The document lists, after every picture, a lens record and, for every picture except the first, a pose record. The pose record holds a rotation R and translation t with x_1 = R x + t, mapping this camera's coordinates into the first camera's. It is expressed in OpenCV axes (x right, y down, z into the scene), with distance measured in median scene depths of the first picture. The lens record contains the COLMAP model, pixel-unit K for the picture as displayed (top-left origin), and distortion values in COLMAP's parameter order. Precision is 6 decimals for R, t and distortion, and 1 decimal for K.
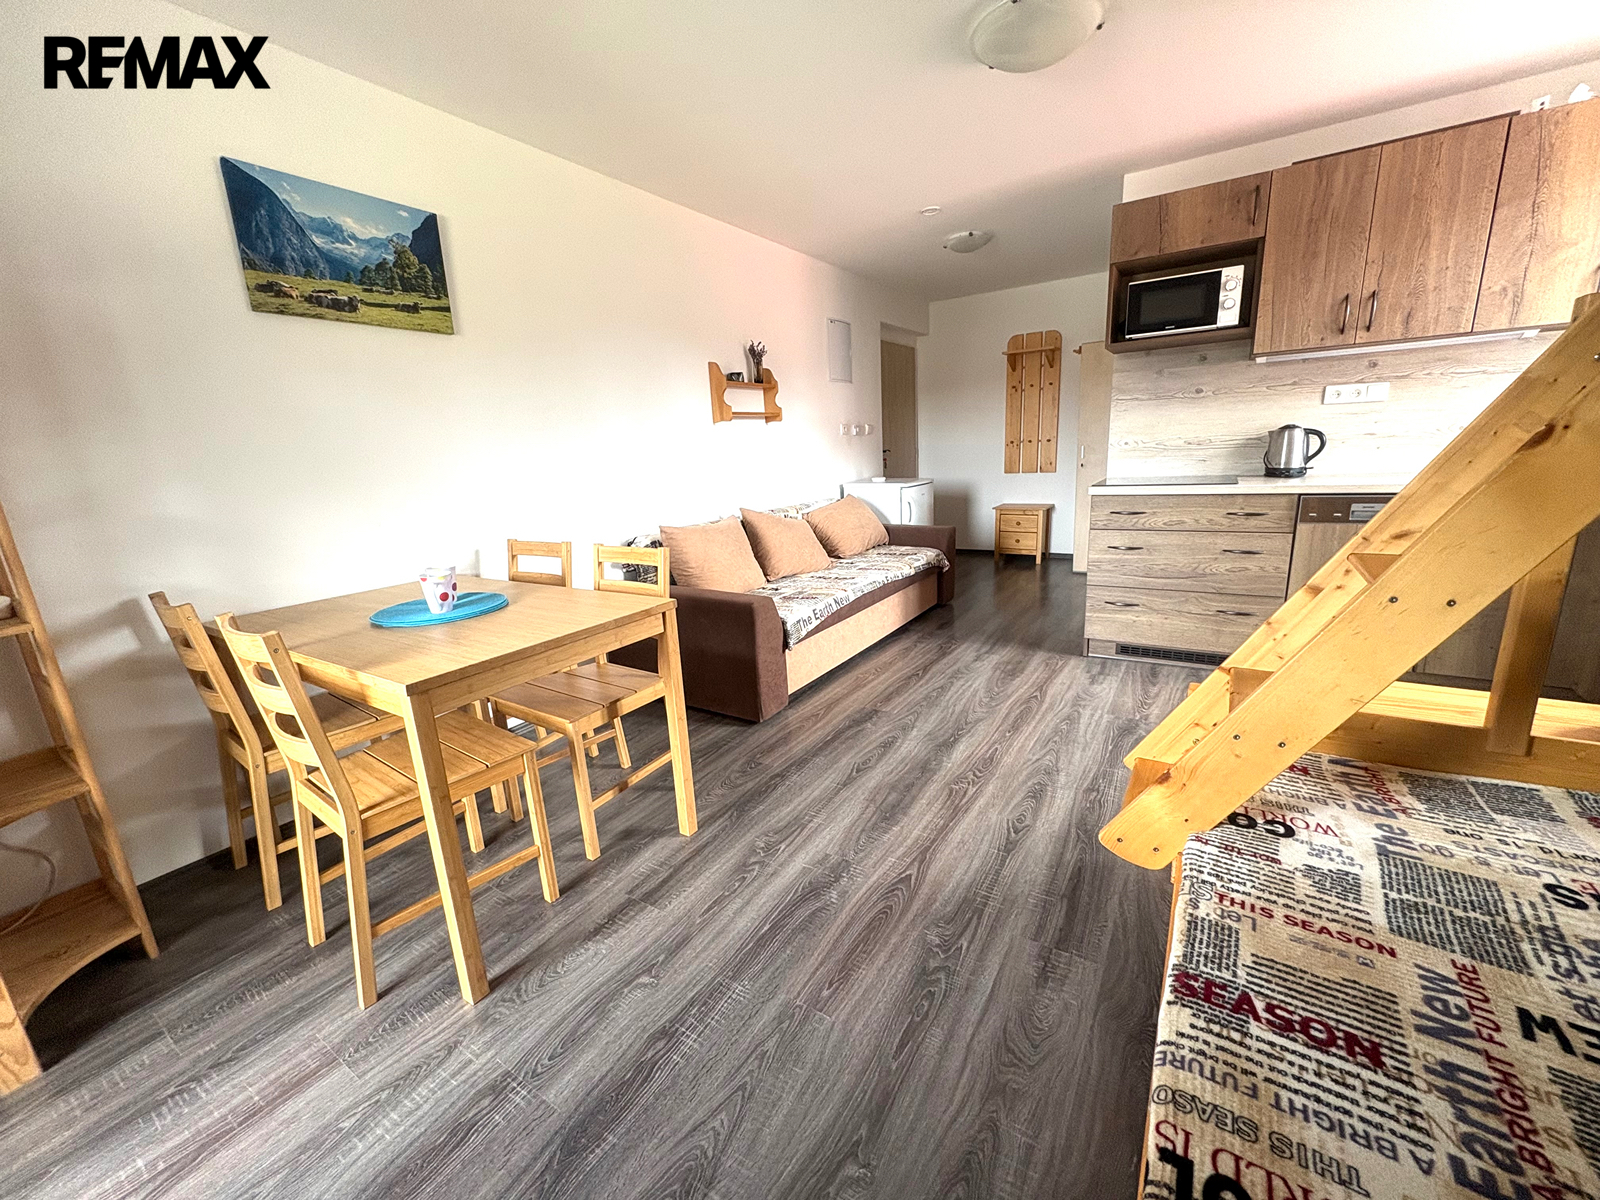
lens RADIAL K [[637.2, 0, 799.8], [0, 637.2, 600.4], [0, 0, 1]] dist [-0.000503, -0.000012]
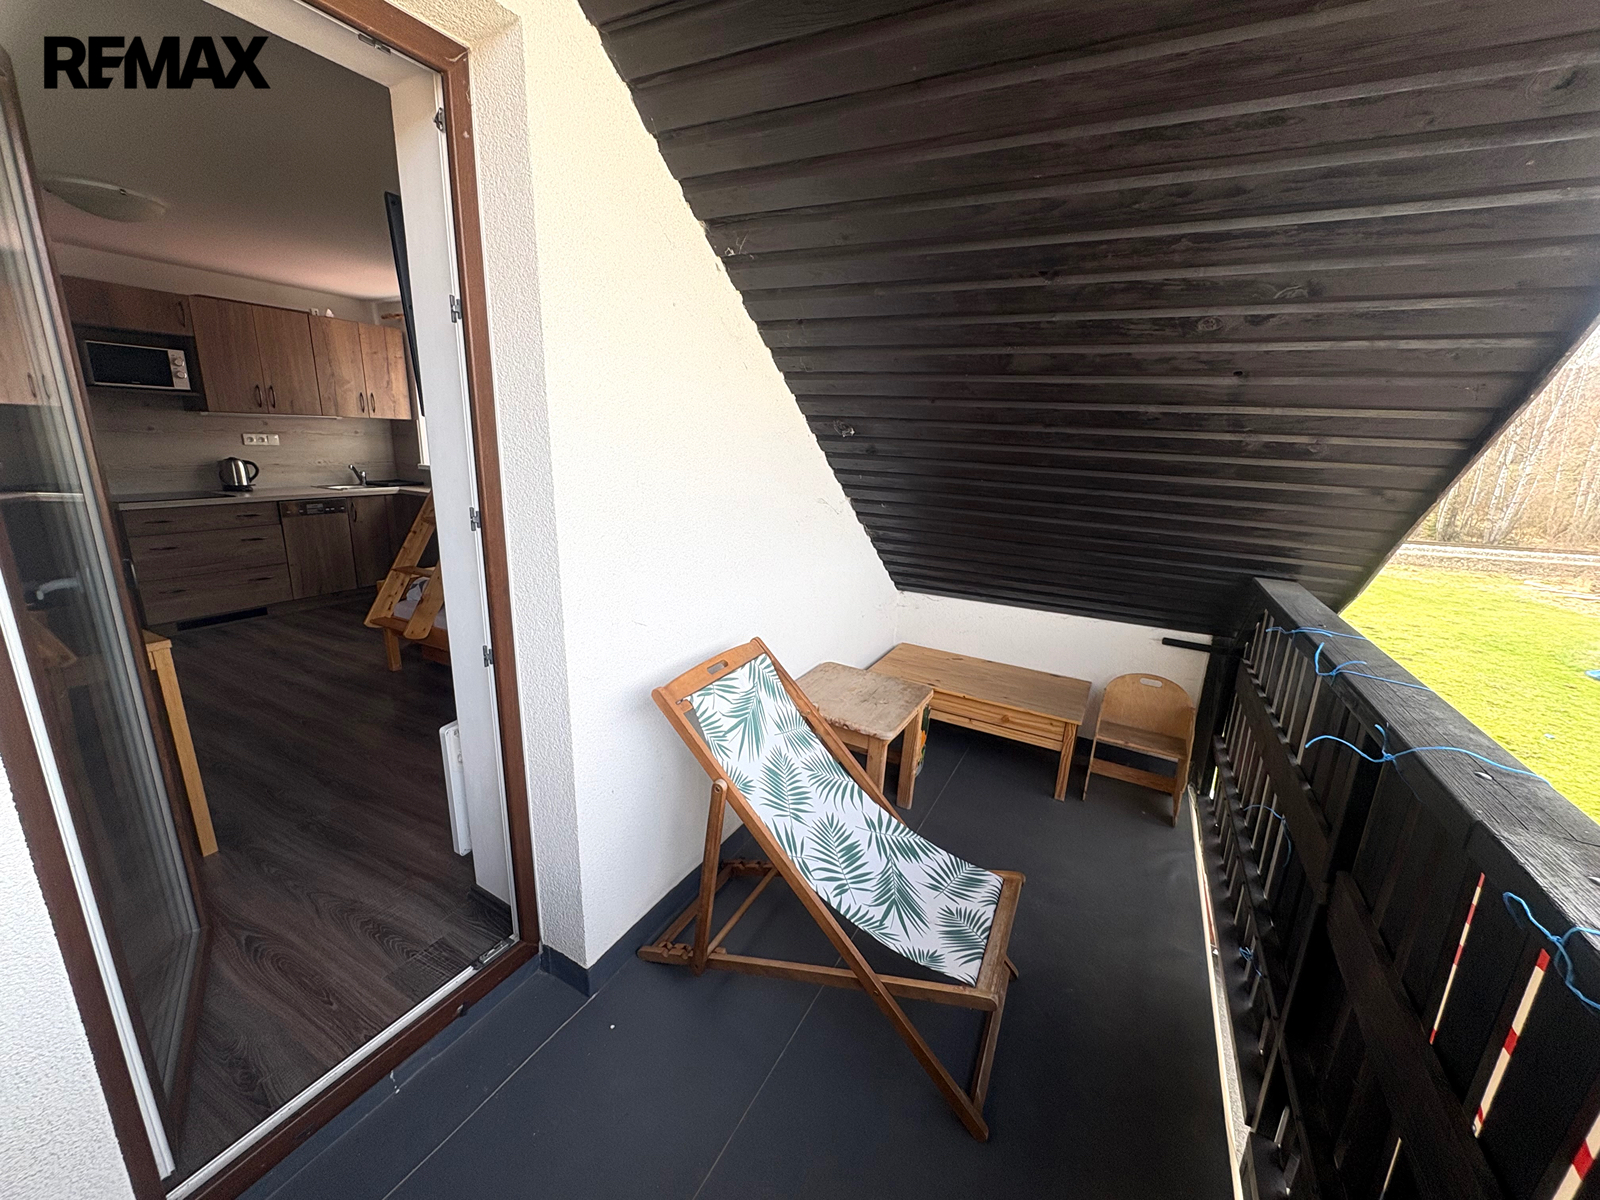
lens RADIAL K [[637.2, 0, 796.2], [0, 637.2, 598.8], [0, 0, 1]] dist [-0.000503, -0.000012]
pose [[-0.082579, -0.197401, 0.976839, -1.072657], [0.207375, 0.955327, 0.210584, 0.011785], [-0.974770, 0.219962, -0.037954, -0.231396]]
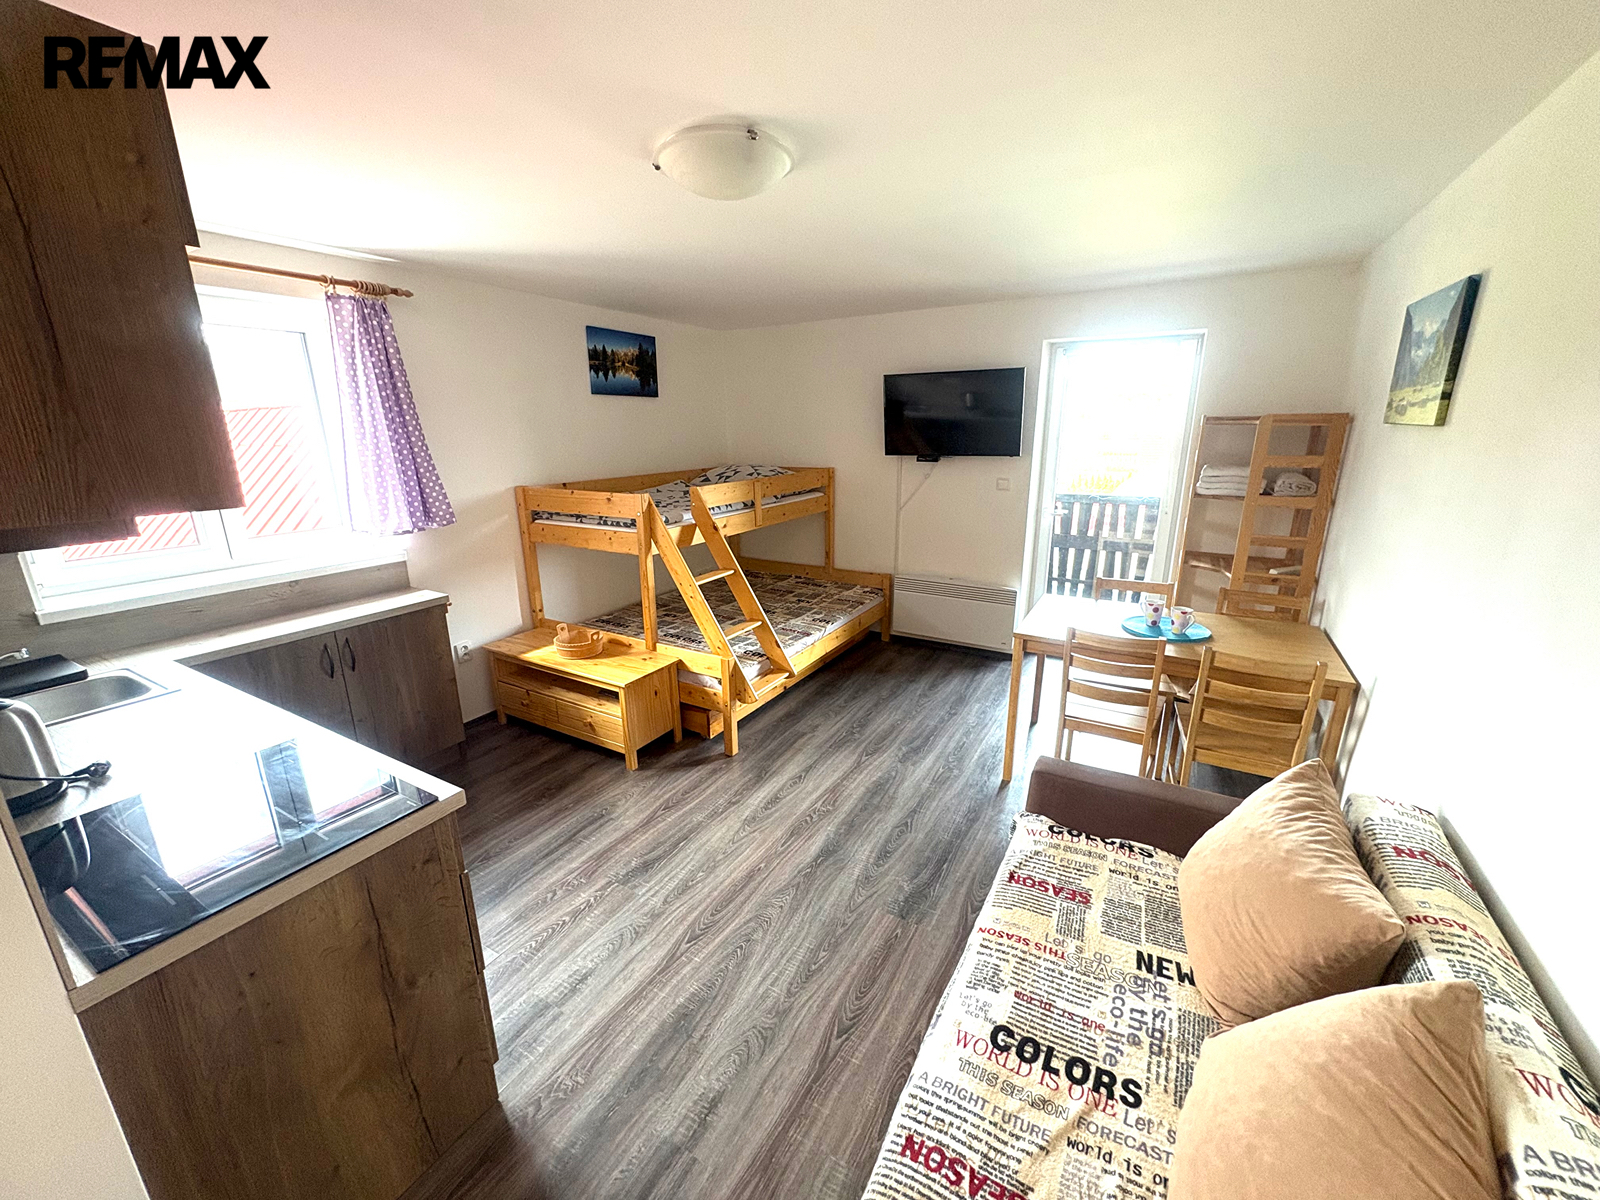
lens RADIAL K [[637.2, 0, 798.2], [0, 637.2, 600.6], [0, 0, 1]] dist [-0.000503, -0.000012]
pose [[-0.997044, 0.073460, -0.022500, 0.255953], [0.053060, 0.870202, 0.489830, -0.607236], [0.055563, 0.487188, -0.871528, 1.610870]]
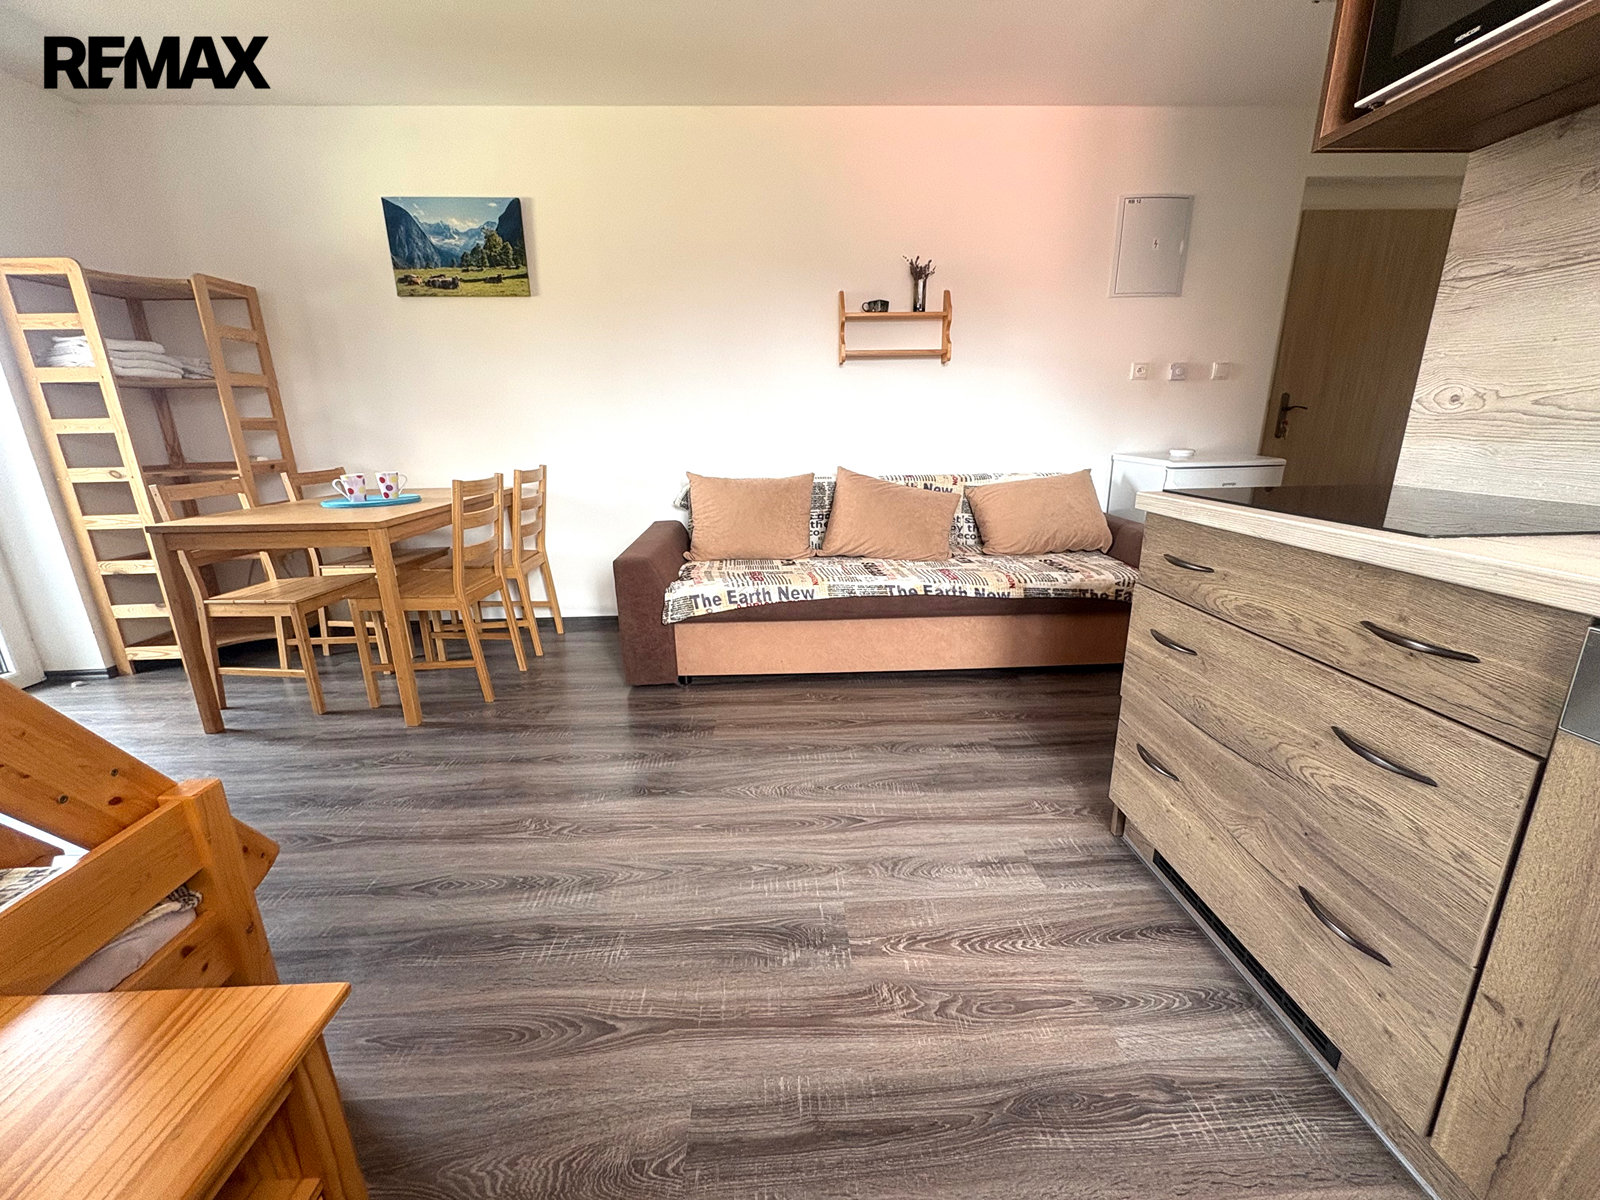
lens RADIAL K [[637.2, 0, 798.6], [0, 637.2, 600.5], [0, 0, 1]] dist [-0.000503, -0.000012]
pose [[0.577460, 0.265541, -0.772029, 0.822498], [-0.208447, 0.962241, 0.175051, -0.157424], [0.789361, 0.059842, 0.611006, 0.634377]]
